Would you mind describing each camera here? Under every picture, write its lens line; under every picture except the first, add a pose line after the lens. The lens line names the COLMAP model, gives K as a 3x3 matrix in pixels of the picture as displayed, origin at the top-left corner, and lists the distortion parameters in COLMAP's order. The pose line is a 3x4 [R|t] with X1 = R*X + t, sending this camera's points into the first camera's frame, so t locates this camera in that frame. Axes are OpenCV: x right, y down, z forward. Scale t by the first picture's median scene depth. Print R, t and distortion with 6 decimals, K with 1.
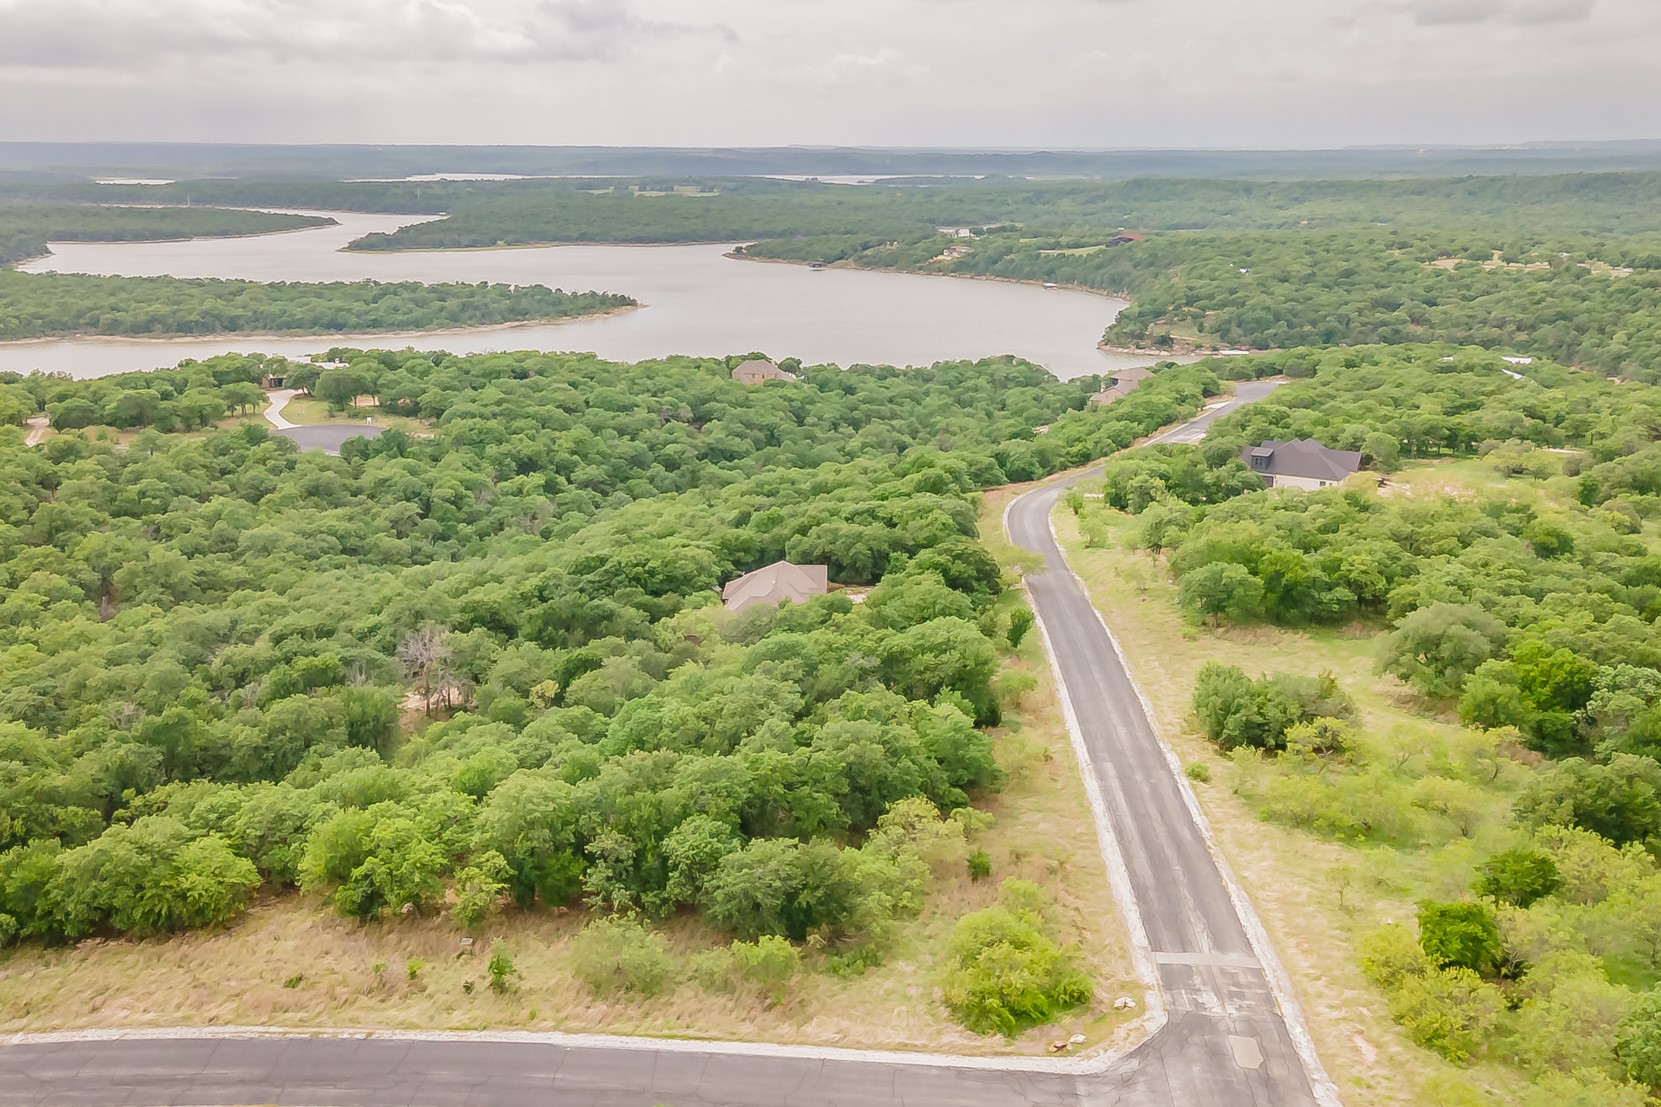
lens RADIAL K [[1467.7, 0, 790.7], [0, 1467.7, 551.6], [0, 0, 1]] dist [0.043355, -0.008960]
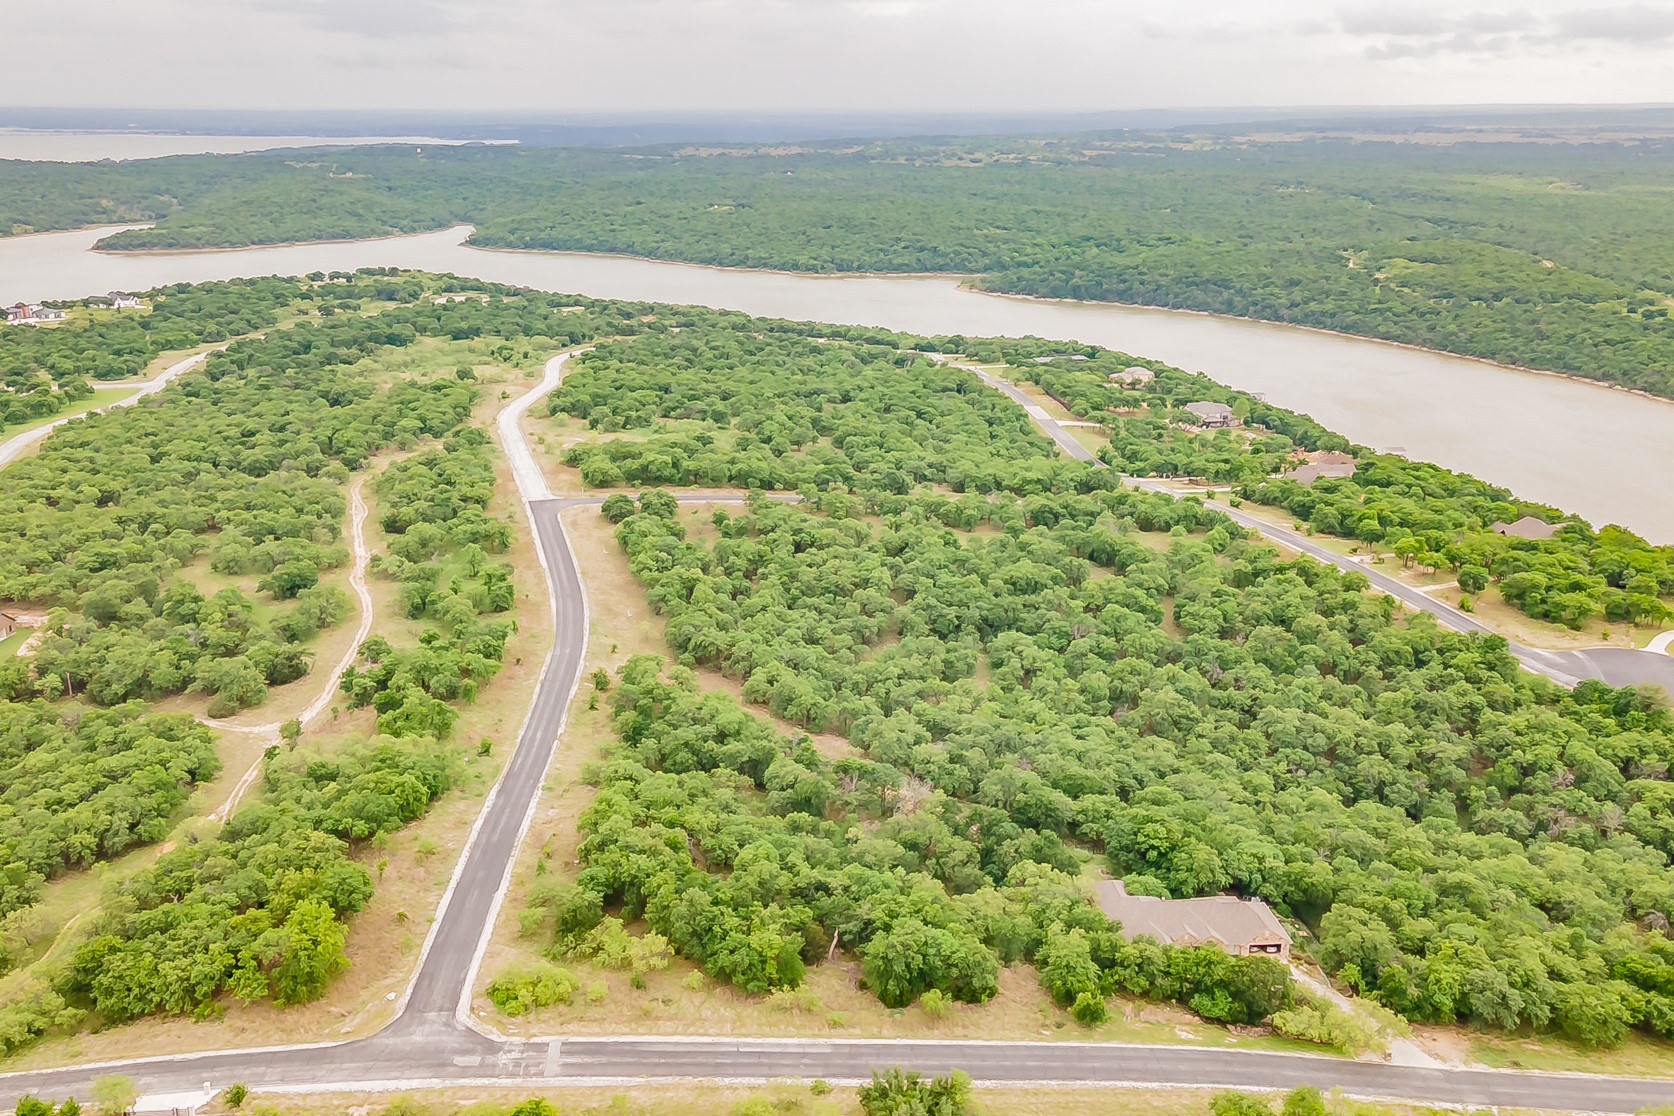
lens RADIAL K [[1482.9, 0, 837.0], [0, 1482.9, 558.0], [0, 0, 1]] dist [0.038749, -0.019134]
pose [[0.129857, 0.297852, -0.945738, 1.045232], [-0.269561, 0.928495, 0.255409, -0.487425], [0.954188, 0.221768, 0.200861, 0.441089]]
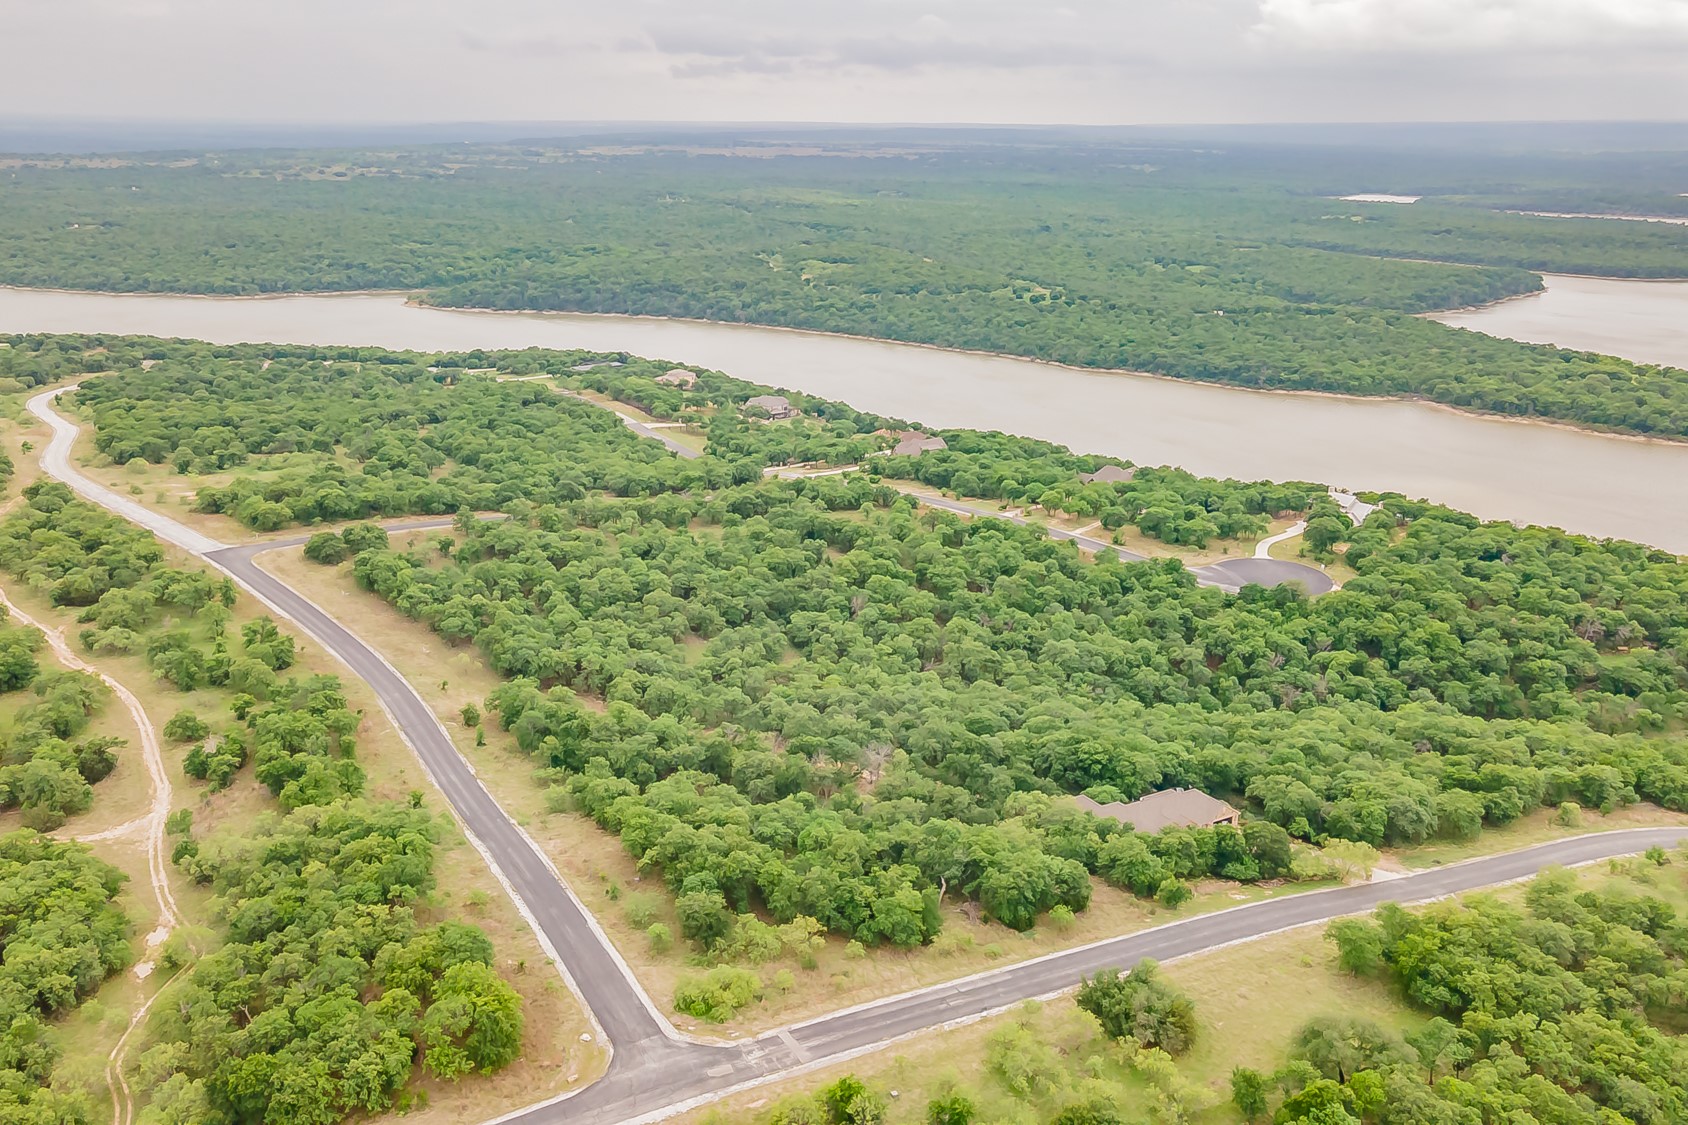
lens RADIAL K [[1463.2, 0, 847.7], [0, 1463.2, 557.8], [0, 0, 1]] dist [0.054025, -0.000227]
pose [[0.550273, 0.248608, -0.797116, 0.914092], [-0.233182, 0.962420, 0.139191, -0.337487], [0.801764, 0.109280, 0.587564, -0.081288]]
